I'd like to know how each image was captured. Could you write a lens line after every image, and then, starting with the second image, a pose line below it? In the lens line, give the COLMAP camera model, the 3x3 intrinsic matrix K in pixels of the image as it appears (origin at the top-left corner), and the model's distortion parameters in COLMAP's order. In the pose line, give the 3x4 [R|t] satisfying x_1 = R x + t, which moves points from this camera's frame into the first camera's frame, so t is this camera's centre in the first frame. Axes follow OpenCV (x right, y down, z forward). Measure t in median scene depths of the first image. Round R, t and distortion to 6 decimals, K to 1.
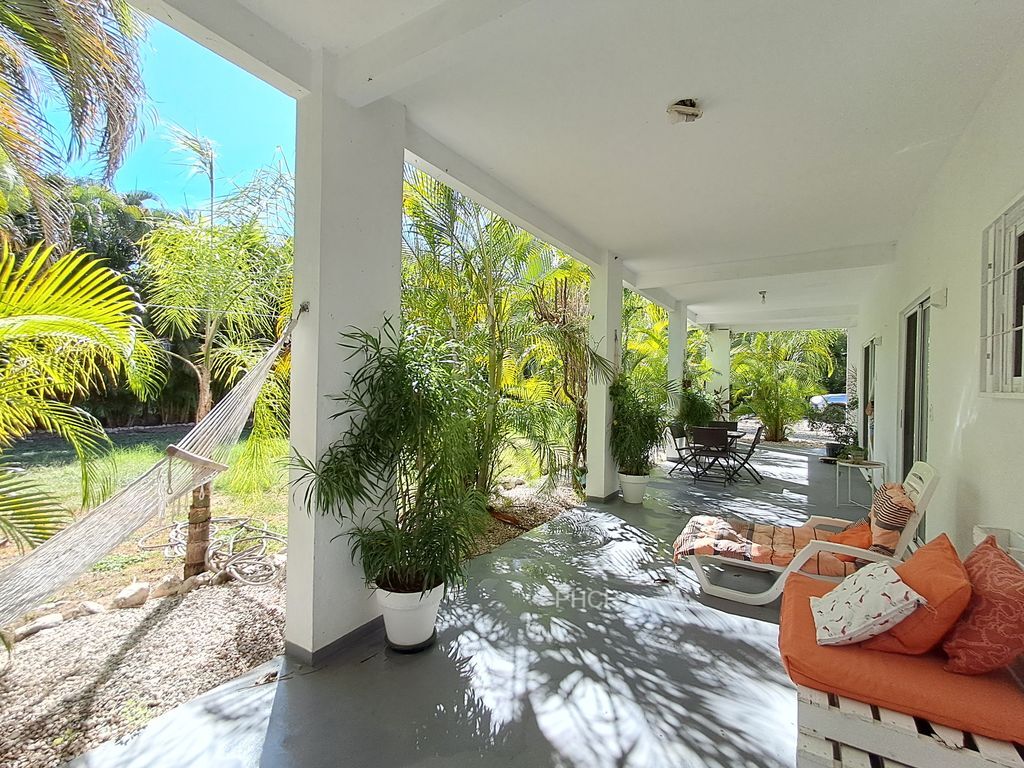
lens RADIAL K [[460.2, 0, 515.1], [0, 460.2, 386.6], [0, 0, 1]] dist [-0.004686, 0.000789]
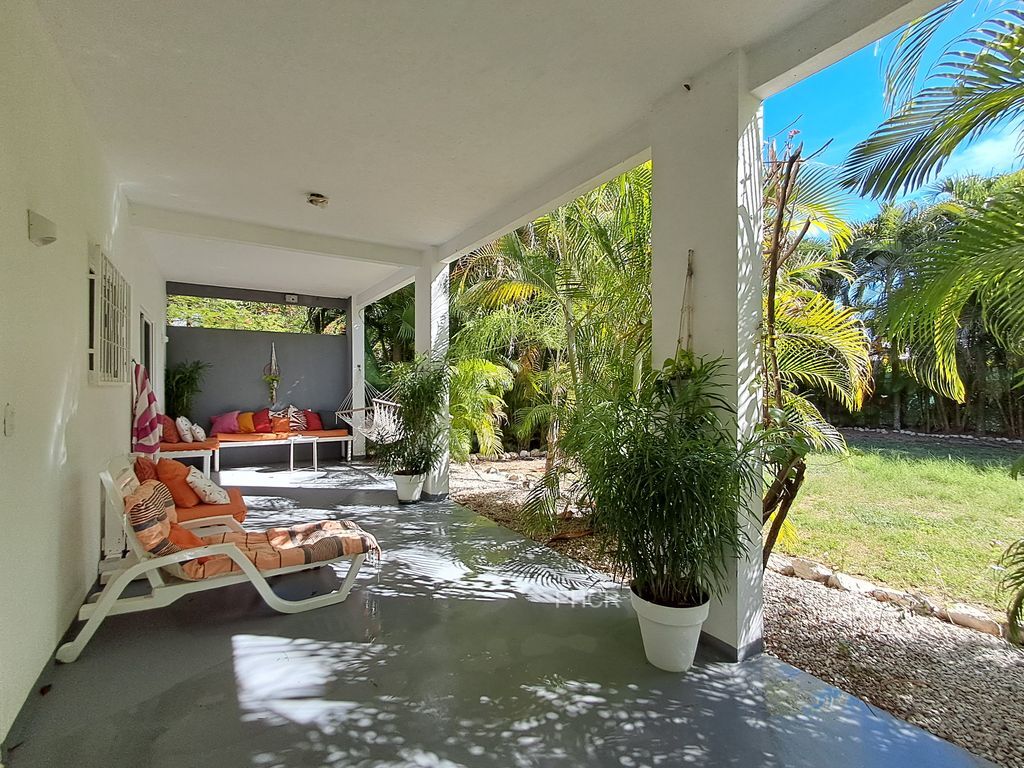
lens RADIAL K [[460.2, 0, 515.1], [0, 460.2, 386.6], [0, 0, 1]] dist [-0.004686, 0.000789]
pose [[-0.409223, -0.007076, -0.912407, 0.973045], [-0.003767, 0.999975, -0.006066, 0.013169], [0.912427, 0.000955, -0.409239, 1.474369]]
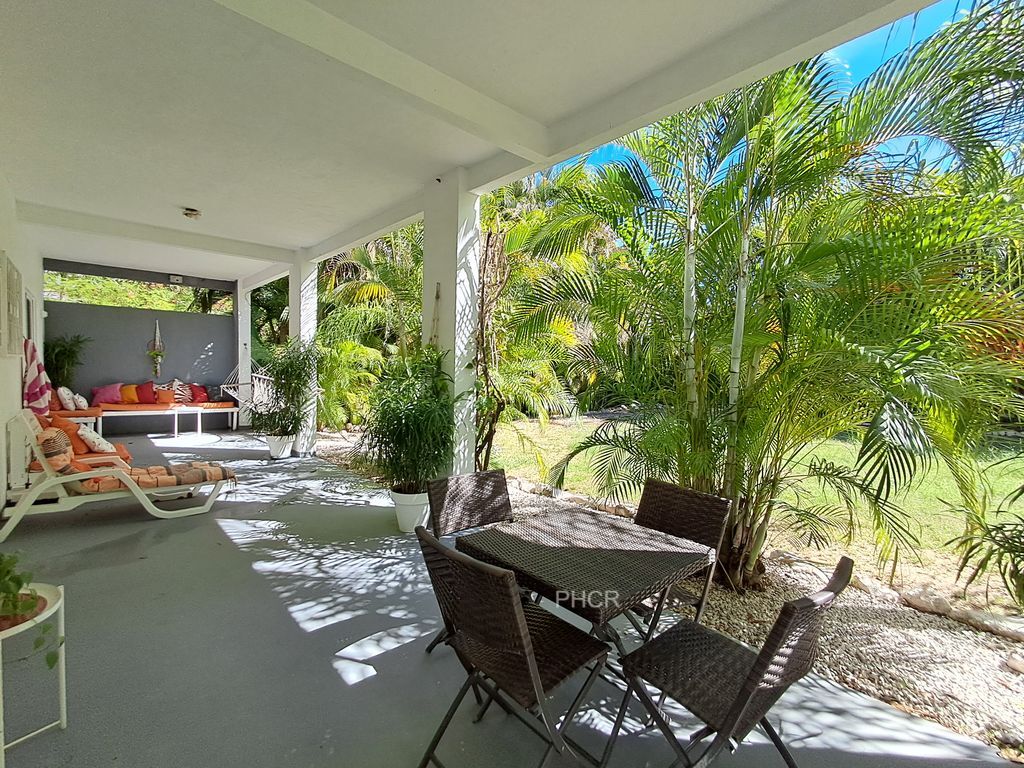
lens RADIAL K [[460.2, 0, 515.1], [0, 460.2, 386.6], [0, 0, 1]] dist [-0.004686, 0.000789]
pose [[-0.249200, 0.025488, -0.968117, 1.287812], [-0.024532, 0.999167, 0.032621, 0.012651], [0.968141, 0.031879, -0.248367, 1.912901]]
